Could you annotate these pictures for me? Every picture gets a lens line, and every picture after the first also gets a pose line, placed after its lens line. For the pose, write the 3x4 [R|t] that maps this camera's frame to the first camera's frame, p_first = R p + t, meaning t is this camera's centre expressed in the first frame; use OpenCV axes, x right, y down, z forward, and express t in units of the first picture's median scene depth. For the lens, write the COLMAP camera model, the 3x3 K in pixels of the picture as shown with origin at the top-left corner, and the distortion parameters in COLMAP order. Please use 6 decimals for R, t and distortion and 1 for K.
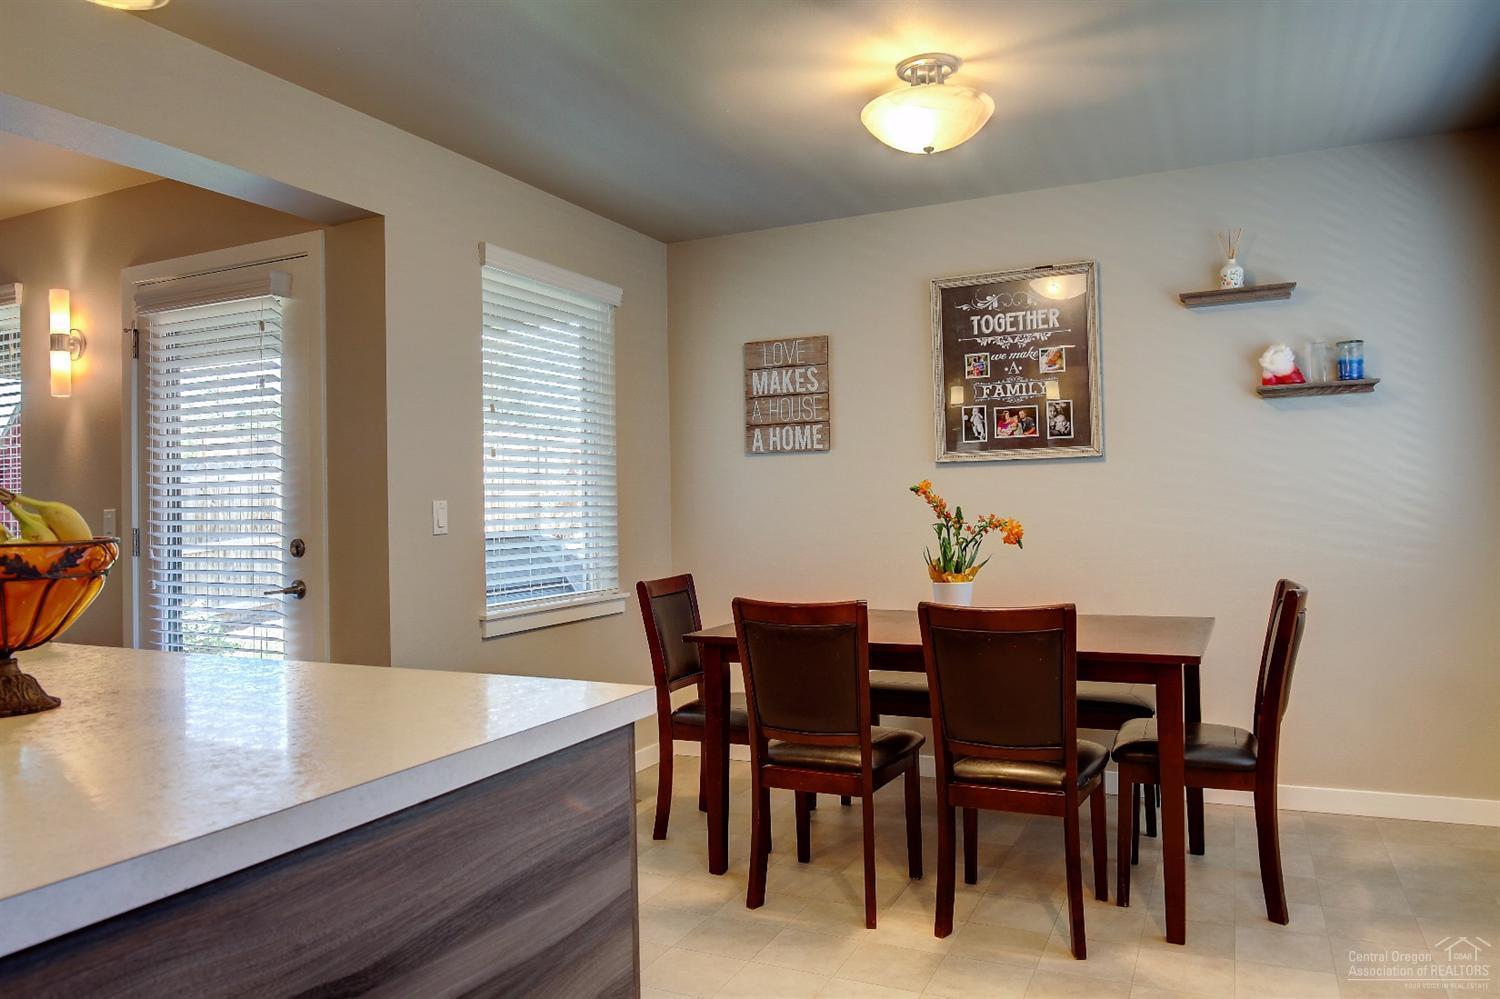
lens RADIAL K [[1046.5, 0, 756.7], [0, 1046.5, 490.1], [0, 0, 1]] dist [-0.030700, -0.002503]
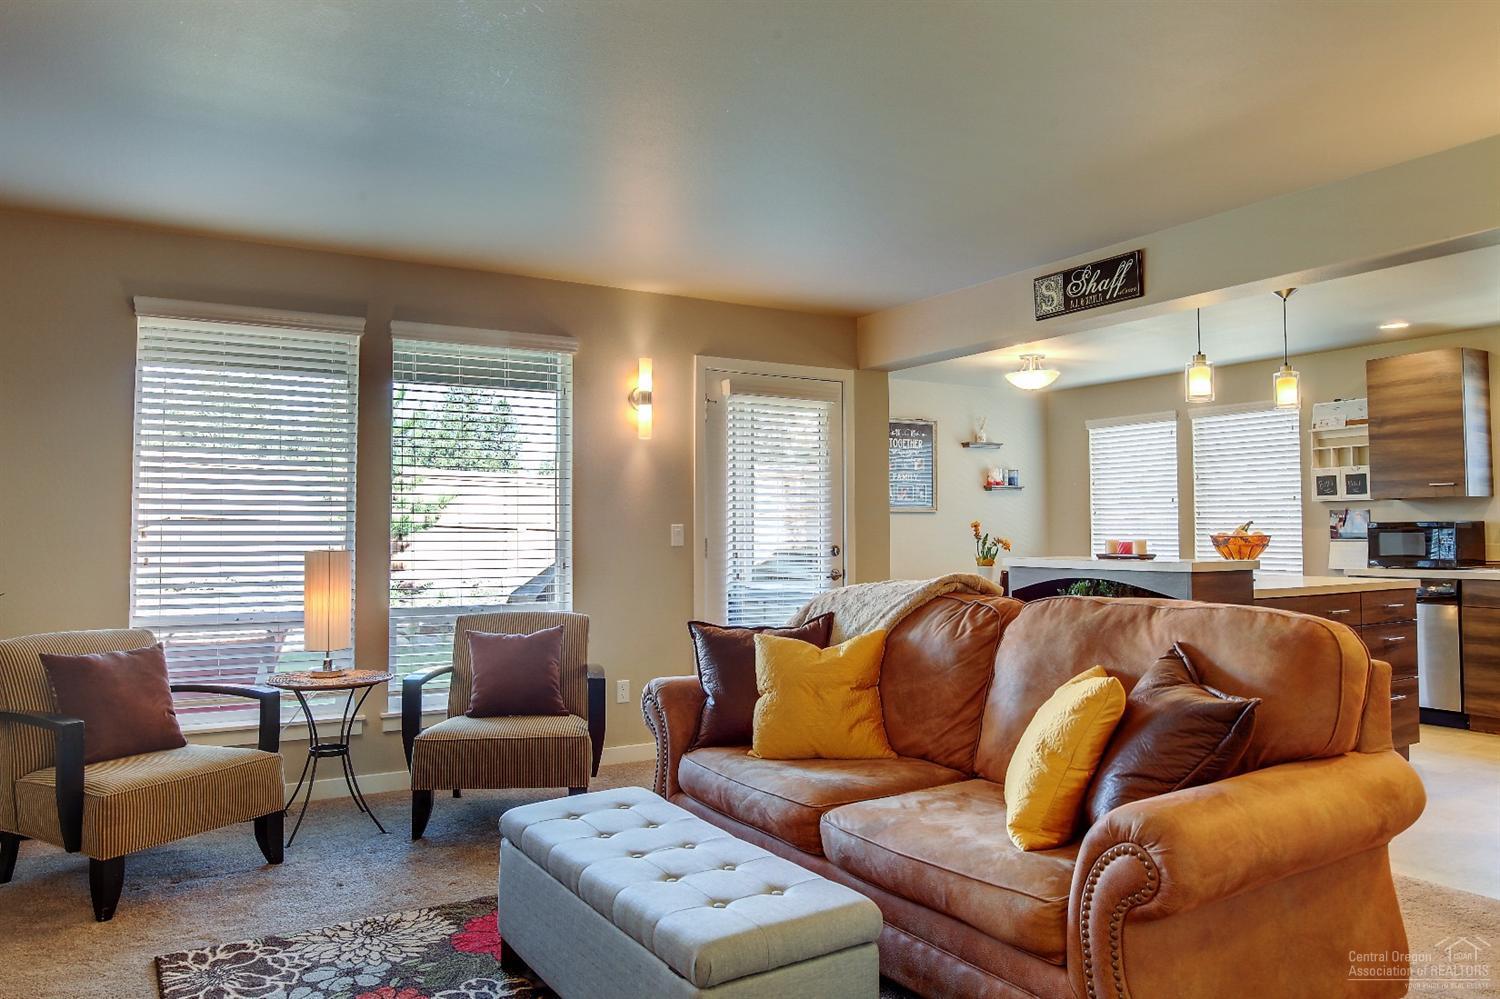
lens RADIAL K [[1046.5, 0, 756.7], [0, 1046.5, 490.1], [0, 0, 1]] dist [-0.030700, -0.002503]
pose [[0.540540, 0.052284, 0.839692, -1.672392], [-0.024152, 0.998620, -0.046631, 0.033286], [-0.840971, 0.004926, 0.541057, 0.140351]]
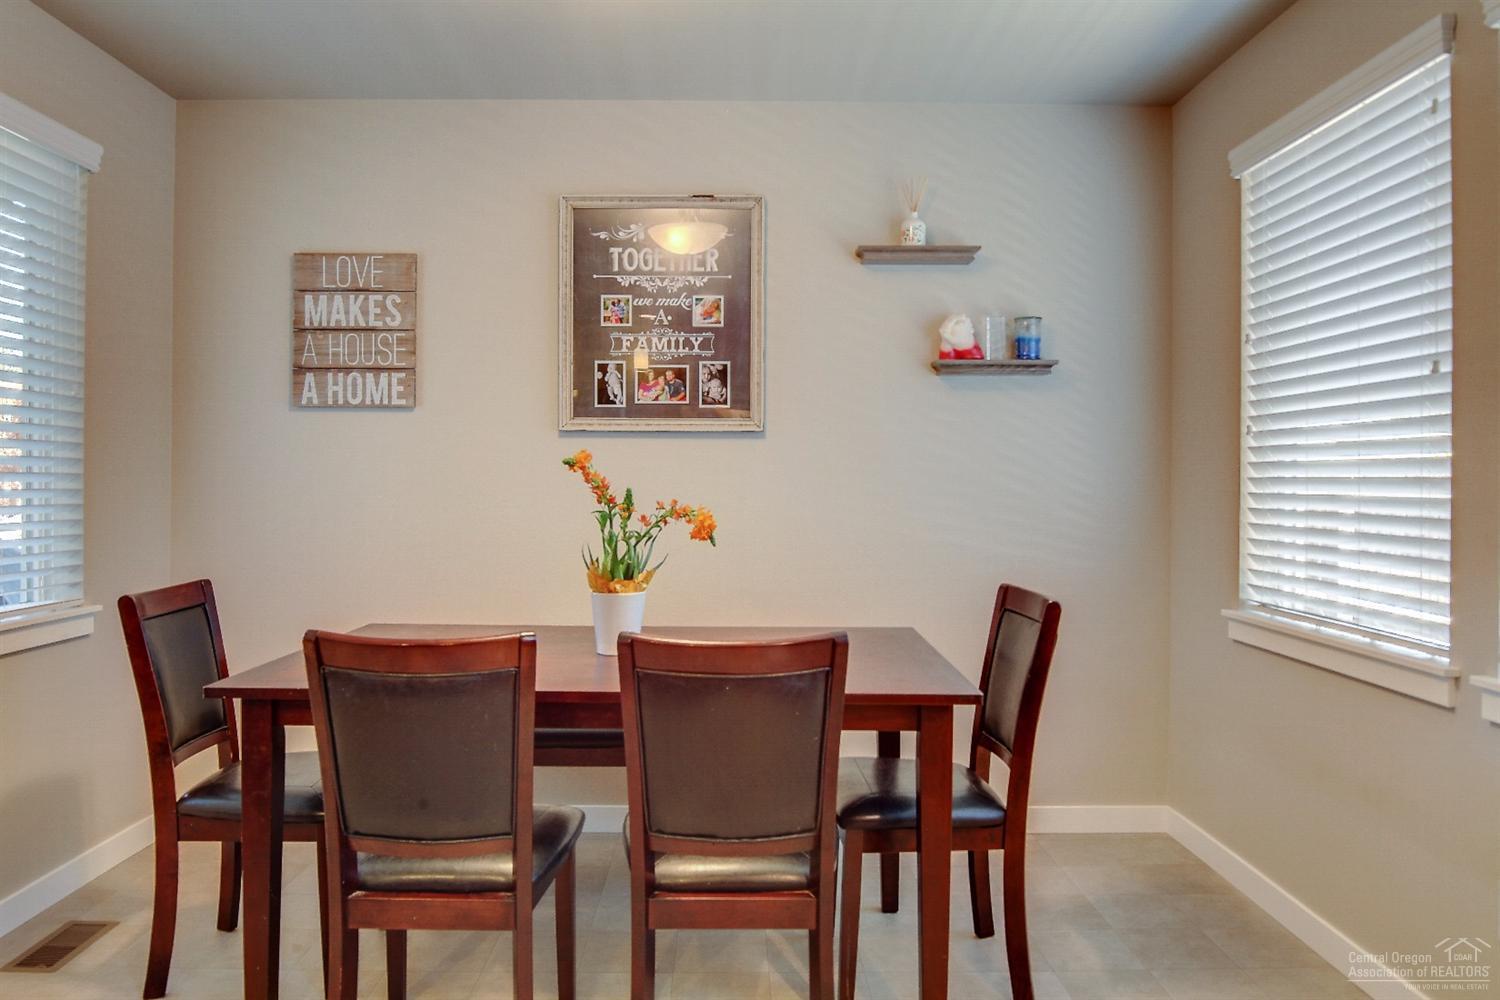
lens RADIAL K [[1046.5, 0, 756.7], [0, 1046.5, 490.6], [0, 0, 1]] dist [-0.030700, -0.002503]
pose [[0.900518, 0.022409, 0.434242, -0.035177], [-0.031067, 0.999435, 0.012849, 0.004144], [-0.433708, -0.025062, 0.900705, 0.241181]]
